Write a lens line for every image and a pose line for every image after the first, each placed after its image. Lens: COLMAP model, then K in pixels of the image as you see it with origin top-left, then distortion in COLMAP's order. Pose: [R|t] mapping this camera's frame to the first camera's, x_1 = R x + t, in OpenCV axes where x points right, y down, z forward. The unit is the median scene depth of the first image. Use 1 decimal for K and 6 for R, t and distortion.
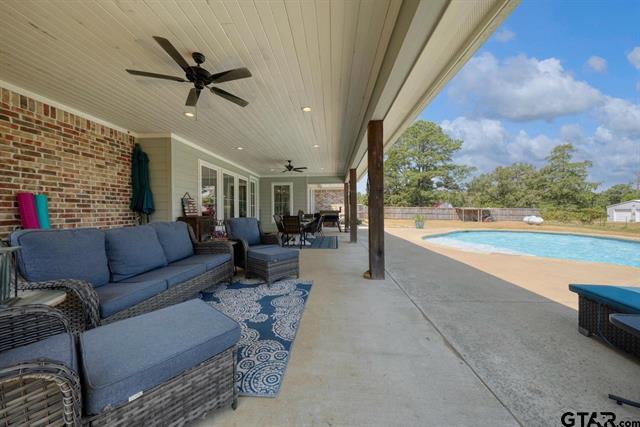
lens RADIAL K [[212.9, 0, 318.5], [0, 212.9, 212.3], [0, 0, 1]] dist [-0.001182, -0.000053]
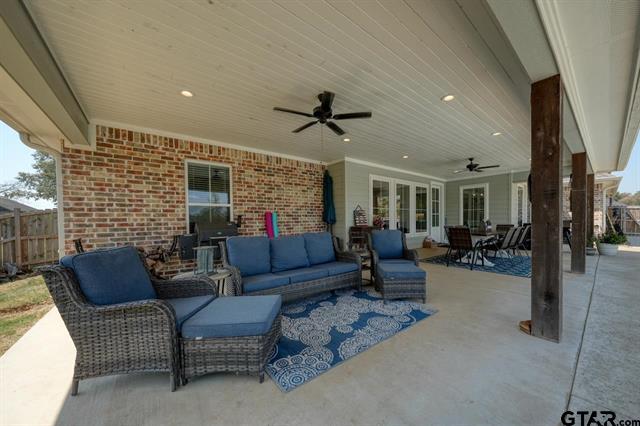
lens RADIAL K [[228.4, 0, 347.7], [0, 228.4, 222.7], [0, 0, 1]] dist [-0.001101, -0.000091]
pose [[0.706869, 0.011443, -0.707252, 0.308731], [0.000484, 0.999861, 0.016661, -0.029501], [0.707345, -0.012120, 0.706765, 0.124020]]
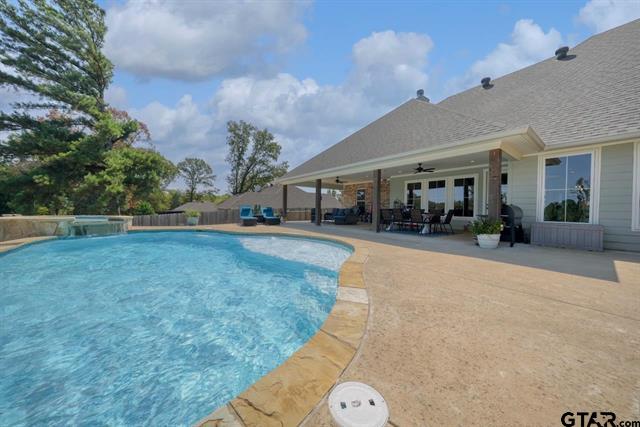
lens RADIAL K [[212.9, 0, 318.5], [0, 212.9, 212.3], [0, 0, 1]] dist [-0.001182, -0.000053]
pose [[-0.755471, 0.002957, -0.655176, 2.208222], [-0.016816, 0.999573, 0.023902, 0.030005], [0.654967, 0.029075, -0.755098, 3.139871]]
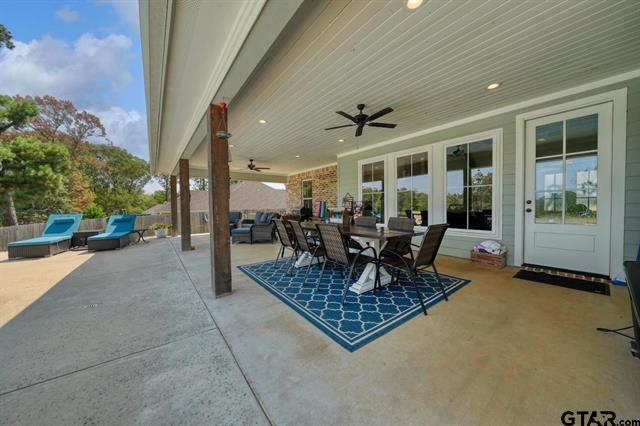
lens RADIAL K [[212.9, 0, 318.5], [0, 212.9, 211.8], [0, 0, 1]] dist [-0.001182, -0.000053]
pose [[-0.739733, 0.031956, -0.672141, 0.584203], [0.012198, 0.999344, 0.034088, -0.028356], [0.672790, 0.017017, -0.739638, 2.657290]]
